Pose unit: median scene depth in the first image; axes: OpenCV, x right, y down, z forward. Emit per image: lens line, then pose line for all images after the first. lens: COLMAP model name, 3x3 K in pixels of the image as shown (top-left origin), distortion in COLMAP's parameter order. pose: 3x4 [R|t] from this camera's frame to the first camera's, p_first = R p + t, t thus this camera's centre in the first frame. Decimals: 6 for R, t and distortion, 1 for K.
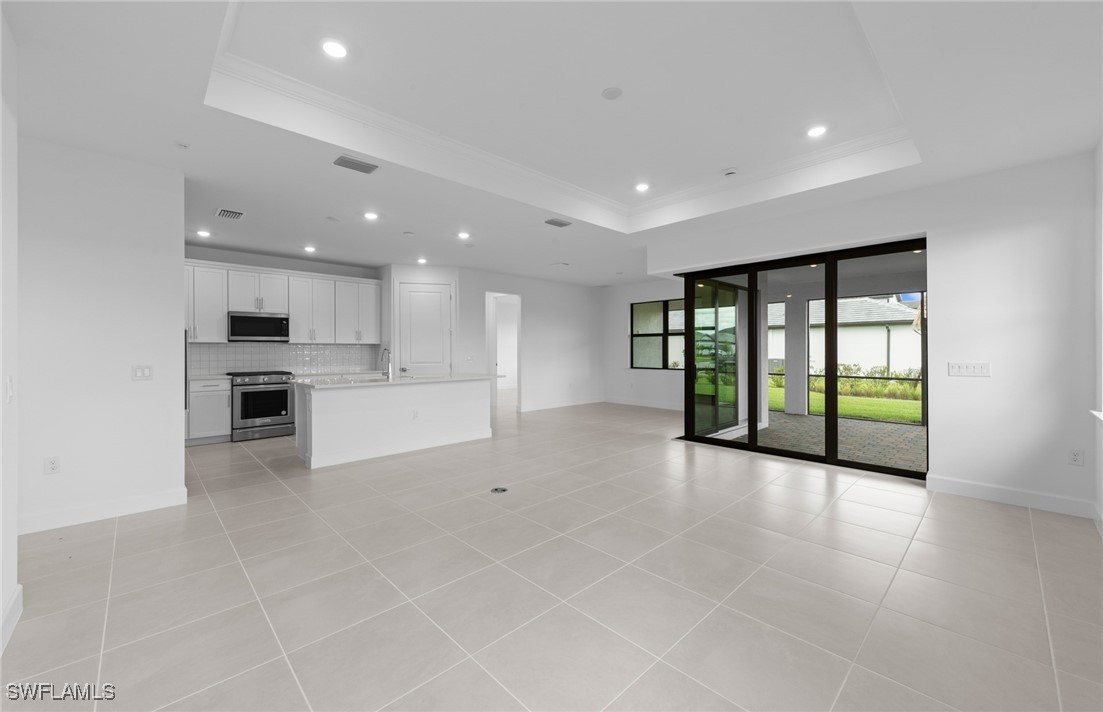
lens RADIAL K [[427.8, 0, 550.7], [0, 427.8, 349.6], [0, 0, 1]] dist [0.004436, 0.000014]
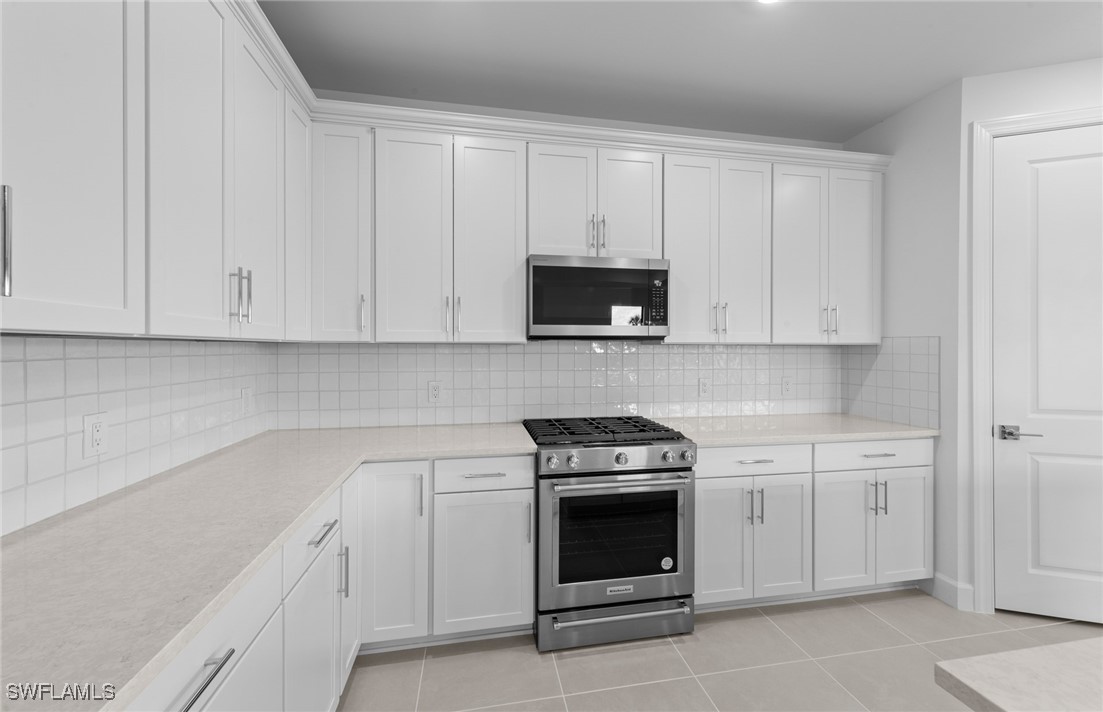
lens RADIAL K [[427.8, 0, 551.8], [0, 427.8, 350.9], [0, 0, 1]] dist [0.004436, 0.000014]
pose [[0.834330, 0.007880, -0.551209, -0.520679], [-0.003097, 0.999949, 0.009606, -0.012383], [0.551257, -0.006308, 0.834312, 0.690071]]
